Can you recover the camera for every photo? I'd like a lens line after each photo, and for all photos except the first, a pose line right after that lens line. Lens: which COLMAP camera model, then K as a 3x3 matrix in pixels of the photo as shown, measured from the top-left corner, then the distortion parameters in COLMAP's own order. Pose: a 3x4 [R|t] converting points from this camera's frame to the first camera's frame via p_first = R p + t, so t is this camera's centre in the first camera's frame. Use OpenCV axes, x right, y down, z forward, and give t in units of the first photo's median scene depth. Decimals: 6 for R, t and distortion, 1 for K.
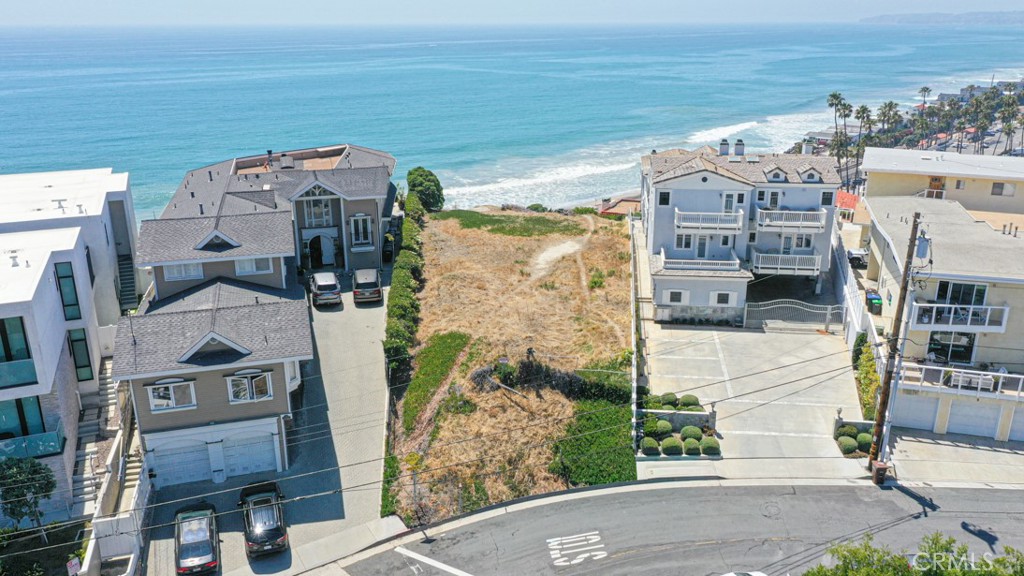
lens RADIAL K [[805.5, 0, 516.7], [0, 805.5, 288.3], [0, 0, 1]] dist [0.005365, -0.001130]
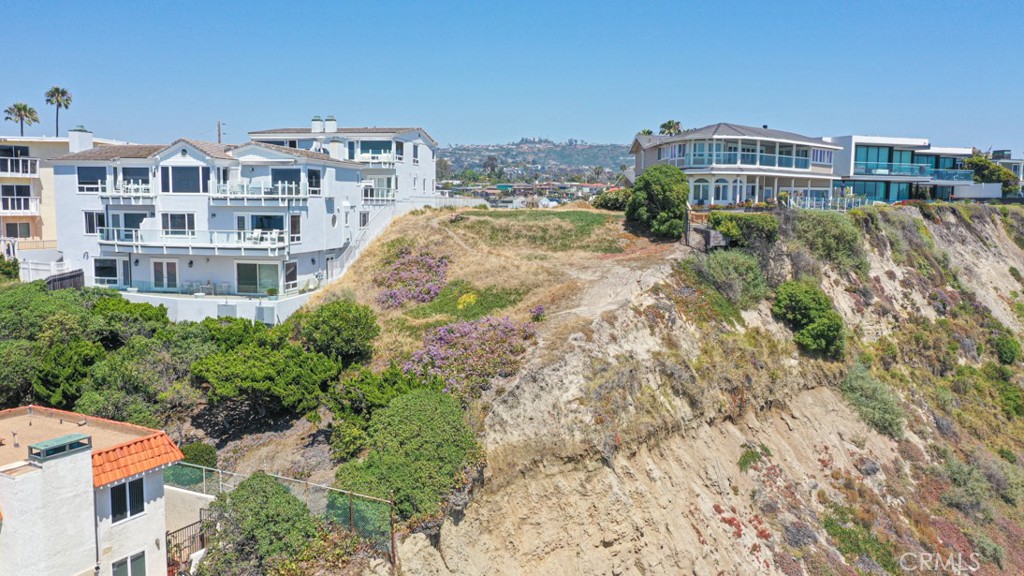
lens RADIAL K [[805.5, 0, 516.0], [0, 805.5, 285.1], [0, 0, 1]] dist [0.005365, -0.001130]
pose [[-0.998417, -0.010580, 0.055249, -0.054629], [0.013256, 0.910240, 0.413869, -0.558335], [-0.054669, 0.413946, -0.908658, 2.730270]]
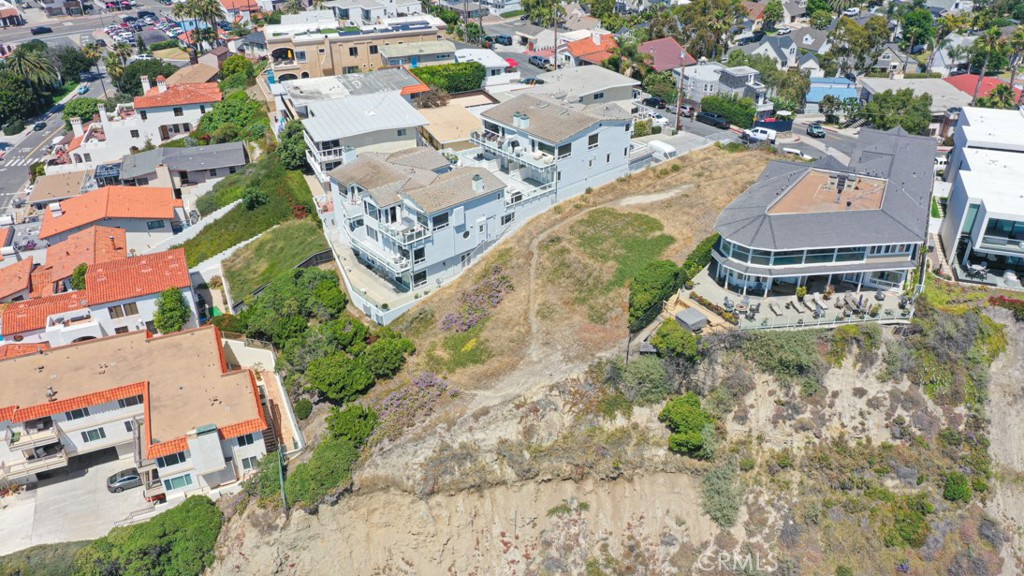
lens RADIAL K [[805.5, 0, 515.6], [0, 805.5, 285.6], [0, 0, 1]] dist [0.005365, -0.001130]
pose [[-0.742660, -0.328443, 0.583593, -0.858486], [0.225153, 0.698270, 0.679504, -1.249917], [-0.630684, 0.636038, -0.444627, 2.450452]]
